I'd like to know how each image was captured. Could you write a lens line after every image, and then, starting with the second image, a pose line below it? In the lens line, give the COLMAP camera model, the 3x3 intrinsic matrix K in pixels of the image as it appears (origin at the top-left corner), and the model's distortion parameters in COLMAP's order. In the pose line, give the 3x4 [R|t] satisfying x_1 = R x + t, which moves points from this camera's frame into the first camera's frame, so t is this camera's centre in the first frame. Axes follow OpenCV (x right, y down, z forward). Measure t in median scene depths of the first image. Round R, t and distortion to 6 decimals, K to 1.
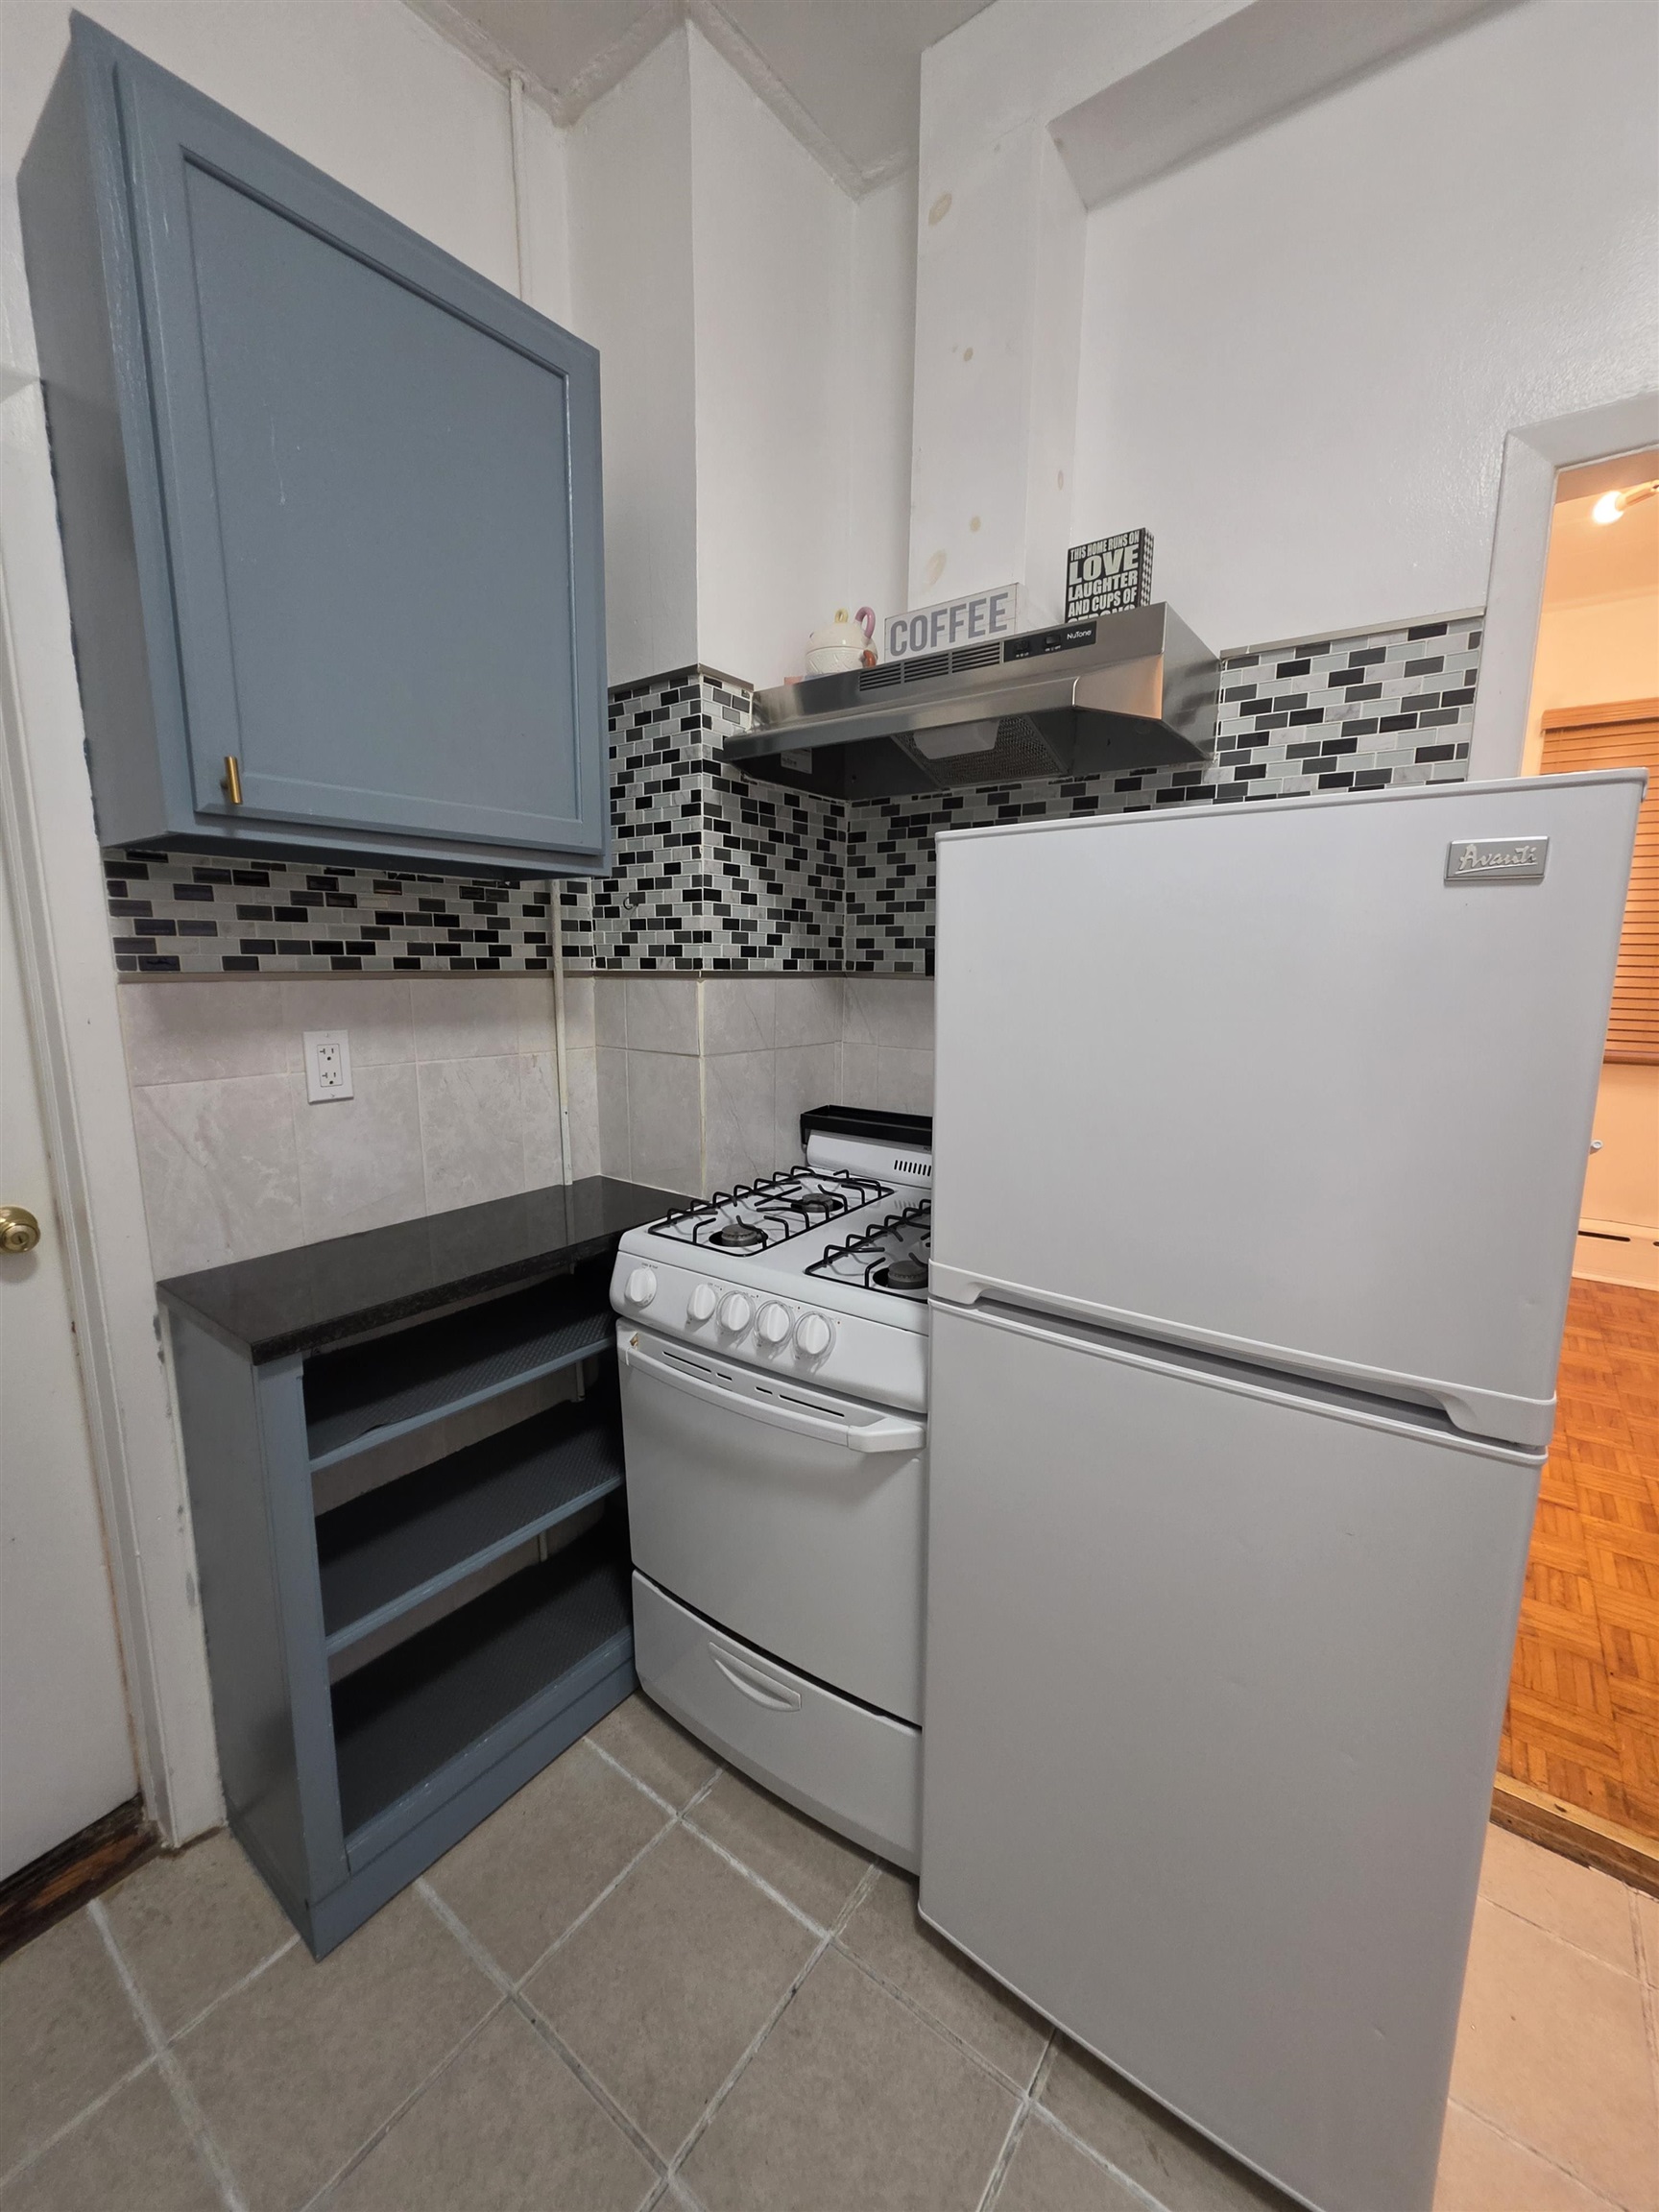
lens RADIAL K [[885.5, 0, 834.9], [0, 885.5, 1113.8], [0, 0, 1]] dist [-0.002944, 0.001034]
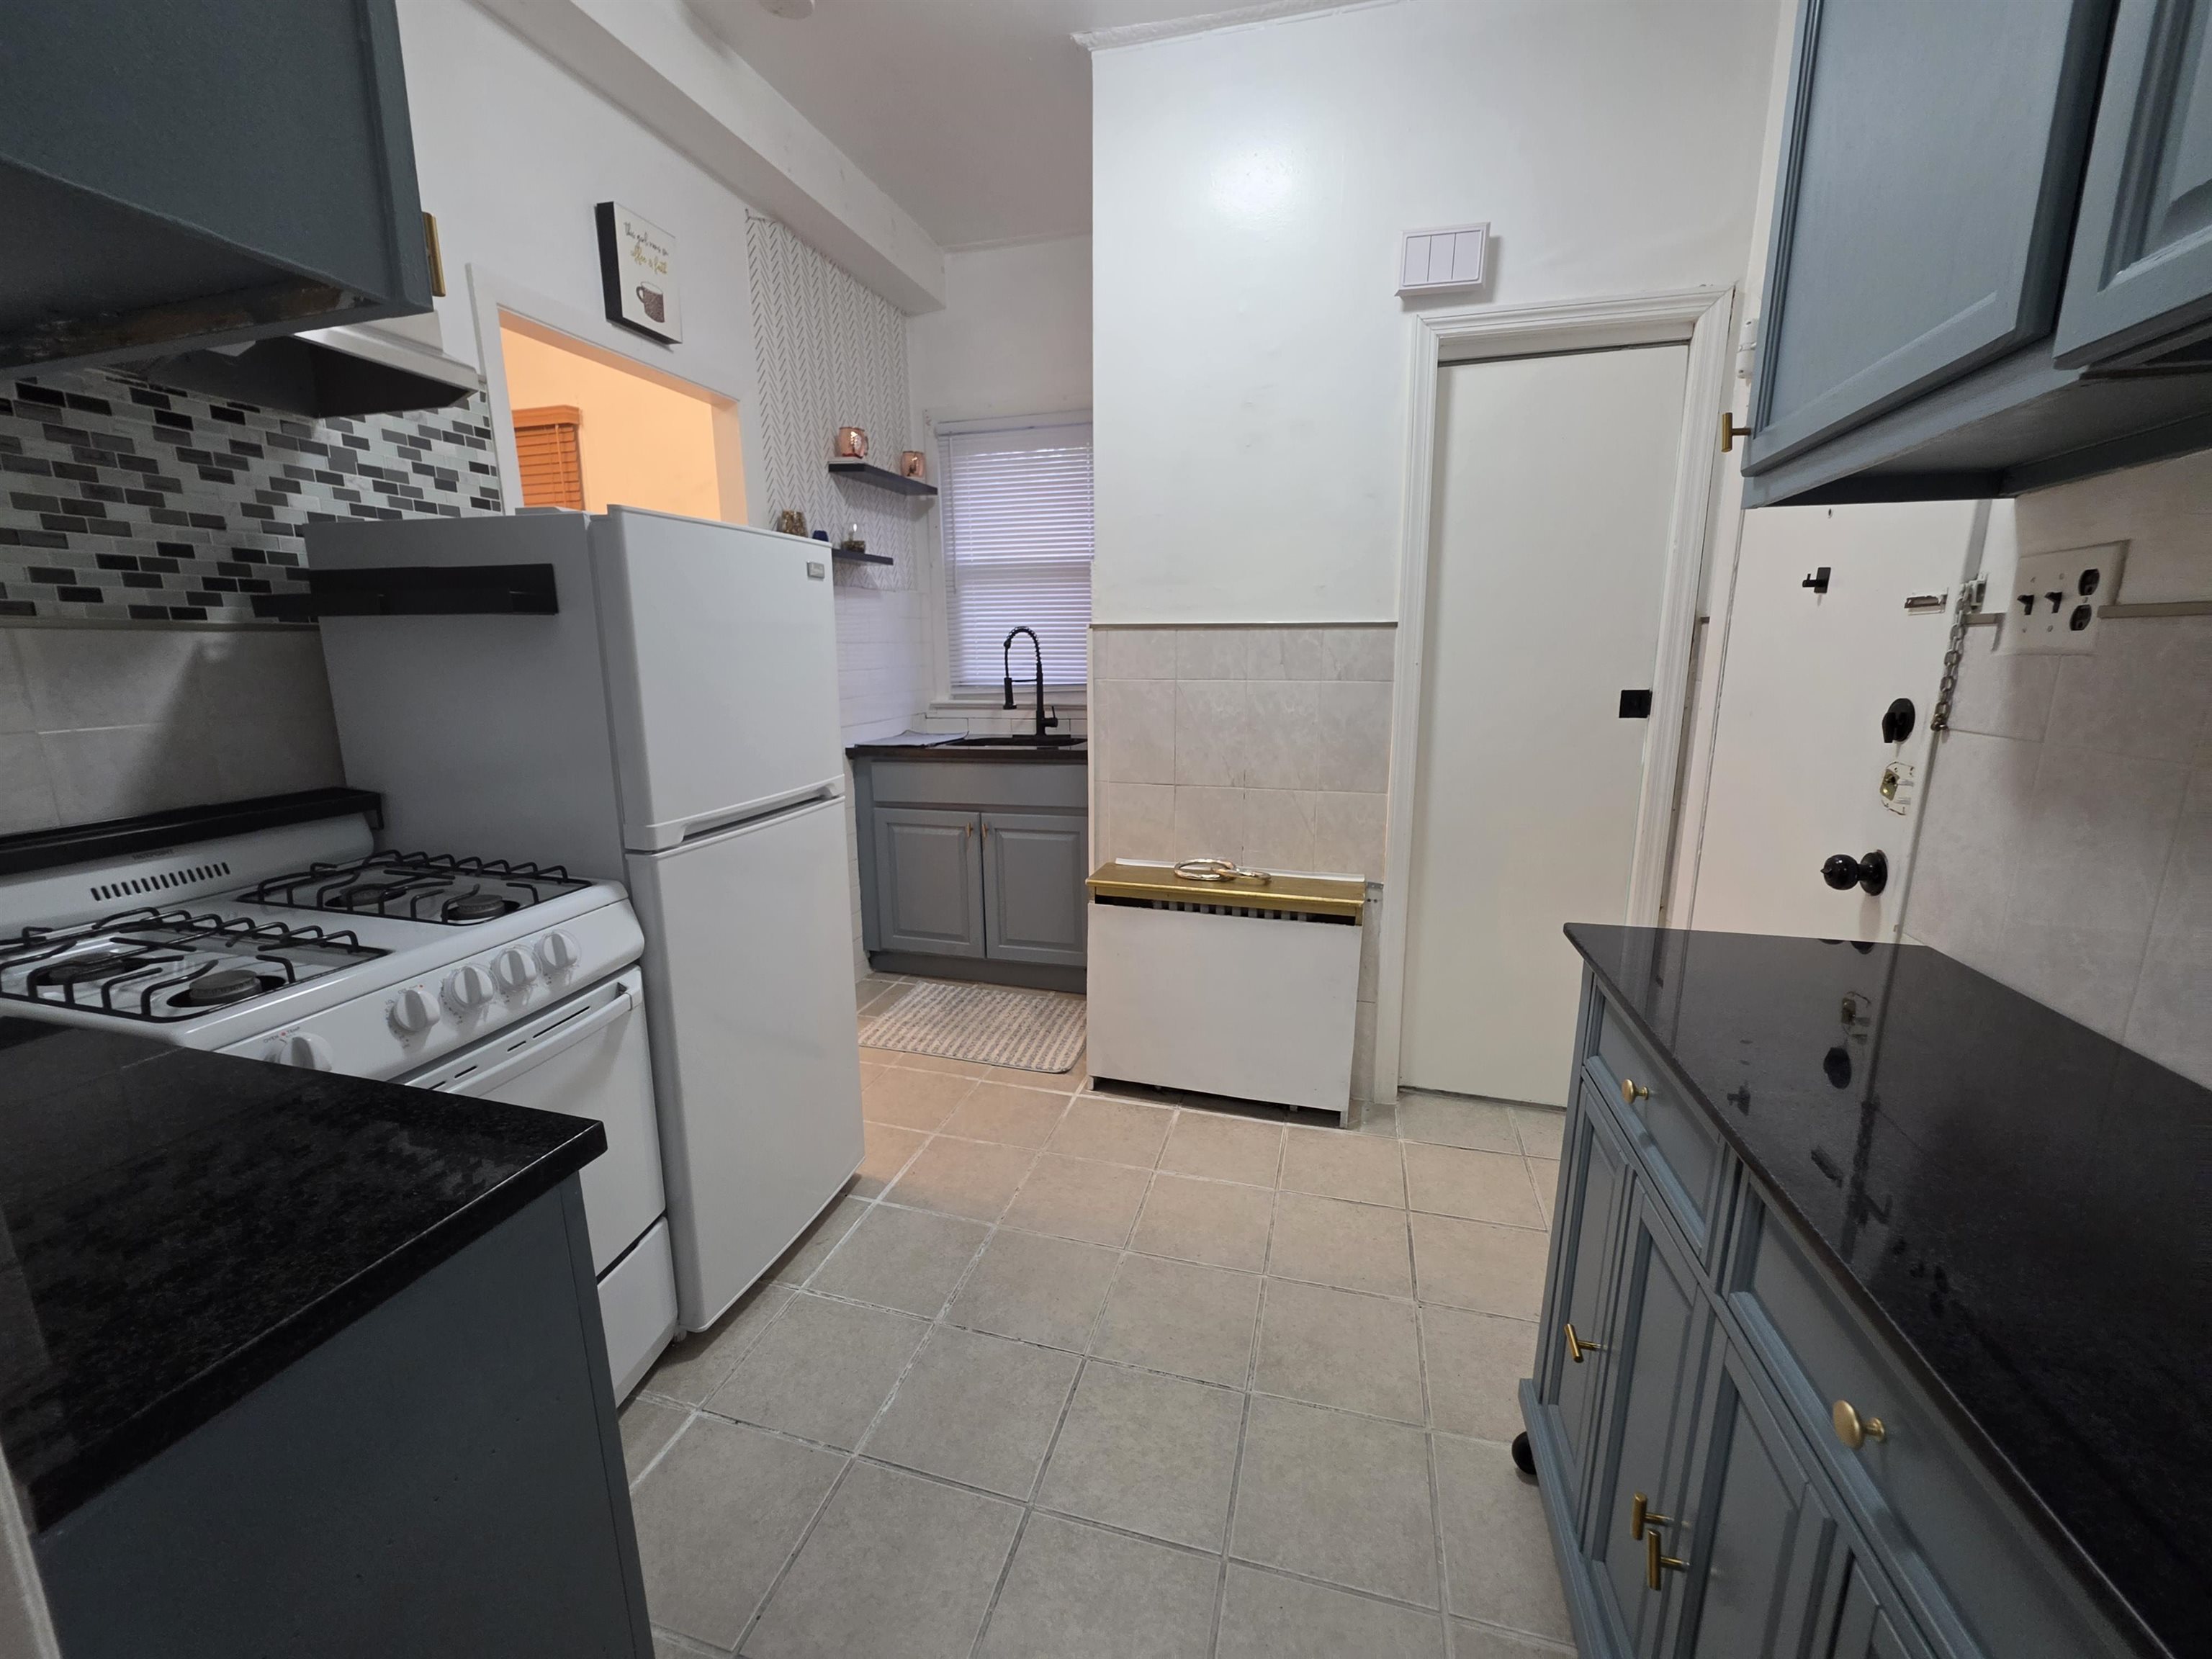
lens RADIAL K [[885.5, 0, 1112.1], [0, 885.5, 824.4], [0, 0, 1]] dist [-0.002944, 0.001034]
pose [[-0.368837, -0.191331, 0.909589, -1.035510], [0.161423, 0.950529, 0.265400, -0.060094], [-0.915370, 0.244717, -0.319705, 0.590810]]
